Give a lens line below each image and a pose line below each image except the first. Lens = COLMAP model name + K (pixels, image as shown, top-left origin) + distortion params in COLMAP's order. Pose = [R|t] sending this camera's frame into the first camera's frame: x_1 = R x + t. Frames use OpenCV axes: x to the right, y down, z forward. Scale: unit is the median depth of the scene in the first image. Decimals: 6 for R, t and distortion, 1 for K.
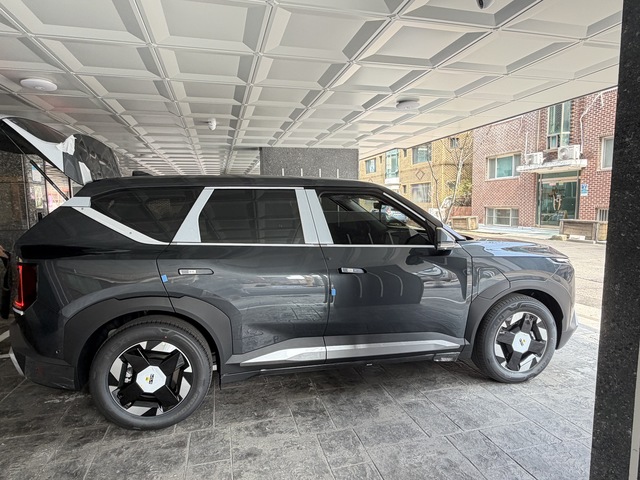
lens RADIAL K [[371.4, 0, 320.5], [0, 371.4, 241.4], [0, 0, 1]] dist [-0.000067, 0.000864]
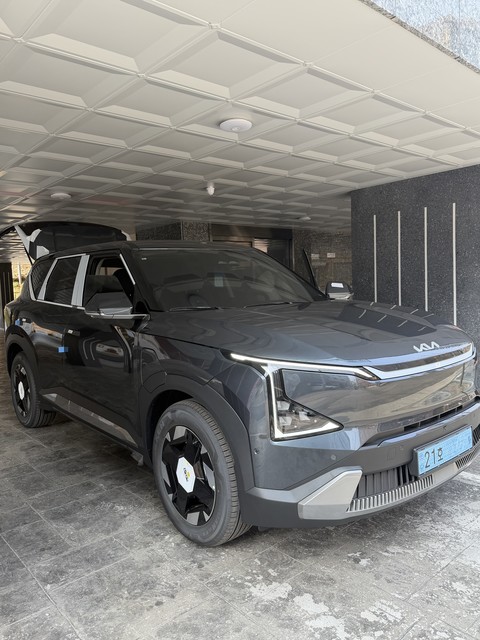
lens RADIAL K [[484.7, 0, 237.1], [0, 484.7, 319.9], [0, 0, 1]] dist [0.013655, -0.002822]
pose [[0.454965, 0.063071, -0.888273, 1.328767], [-0.059545, 0.997411, 0.040322, -0.031801], [0.888517, 0.034547, 0.457542, 0.703076]]
